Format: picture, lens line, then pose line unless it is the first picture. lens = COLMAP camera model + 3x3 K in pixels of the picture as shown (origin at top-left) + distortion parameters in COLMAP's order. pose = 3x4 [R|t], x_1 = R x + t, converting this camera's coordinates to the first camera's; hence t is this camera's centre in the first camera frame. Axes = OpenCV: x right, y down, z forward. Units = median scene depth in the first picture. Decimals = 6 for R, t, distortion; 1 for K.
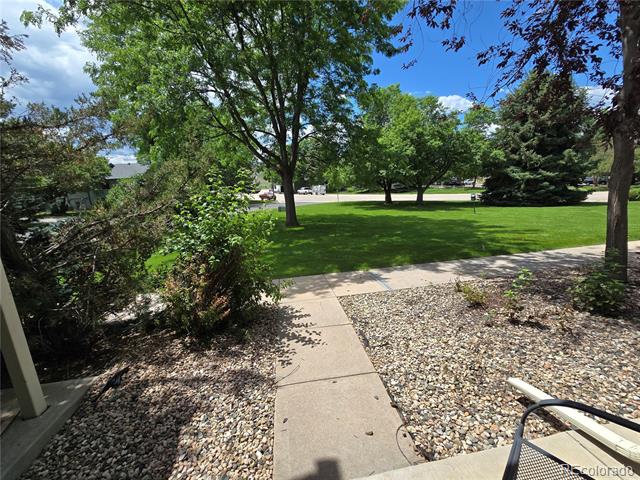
lens RADIAL K [[262.1, 0, 317.5], [0, 262.1, 241.1], [0, 0, 1]] dist [-0.009889, 0.000866]
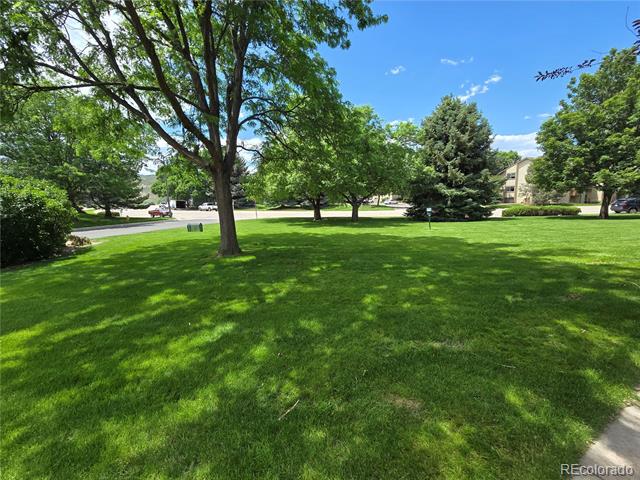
lens RADIAL K [[262.1, 0, 318.7], [0, 262.1, 239.8], [0, 0, 1]] dist [-0.009889, 0.000866]
pose [[0.931227, -0.033956, 0.362855, -0.081774], [0.059420, 0.996473, -0.059245, -0.030032], [-0.359563, 0.076731, 0.929961, 0.223391]]
